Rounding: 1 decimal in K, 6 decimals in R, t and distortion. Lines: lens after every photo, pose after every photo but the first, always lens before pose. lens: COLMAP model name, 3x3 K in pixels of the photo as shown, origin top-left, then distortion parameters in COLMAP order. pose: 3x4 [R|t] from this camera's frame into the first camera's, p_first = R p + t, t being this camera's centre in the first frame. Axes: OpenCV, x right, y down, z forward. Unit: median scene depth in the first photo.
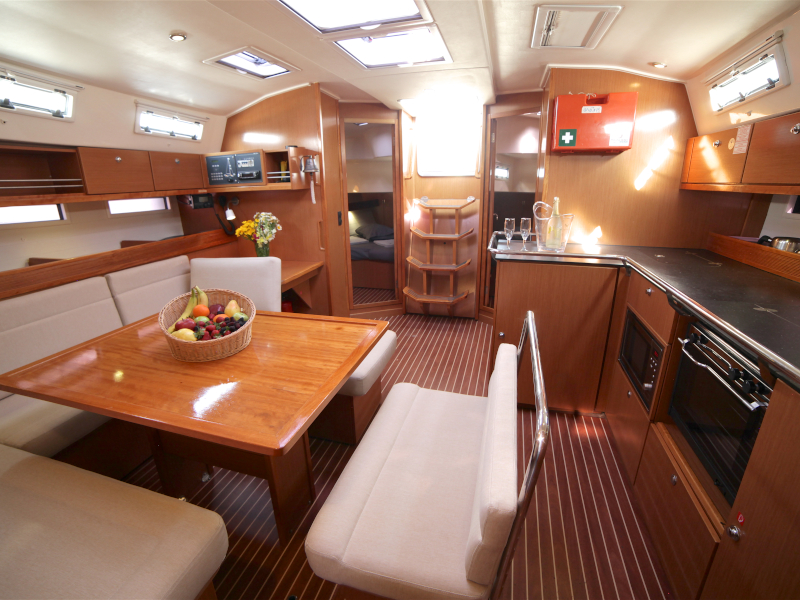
lens RADIAL K [[361.3, 0, 403.5], [0, 361.3, 296.6], [0, 0, 1]] dist [-0.059580, 0.034509]
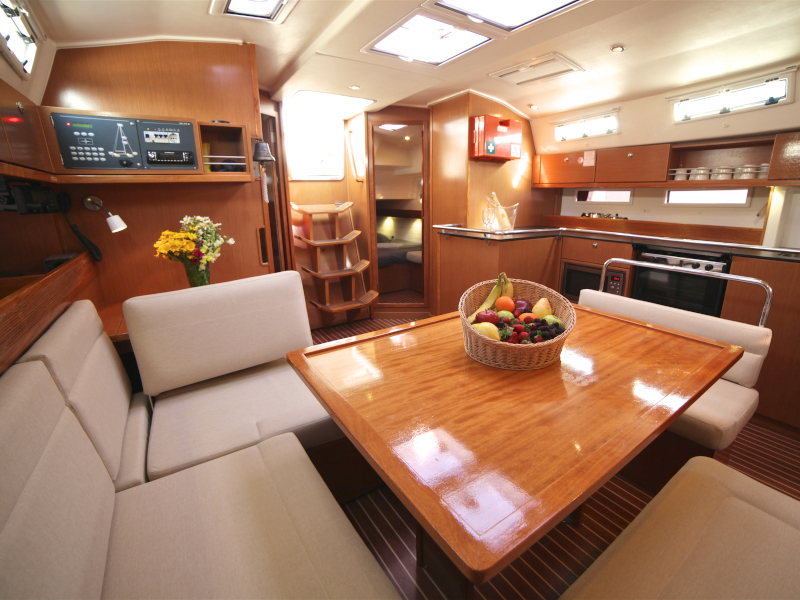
lens RADIAL K [[361.3, 0, 403.5], [0, 361.3, 296.6], [0, 0, 1]] dist [-0.059580, 0.034509]
pose [[0.651022, -0.195495, 0.733453, -0.685057], [0.238720, 0.969967, 0.046645, -0.035405], [-0.720544, 0.144723, 0.678138, 0.328398]]
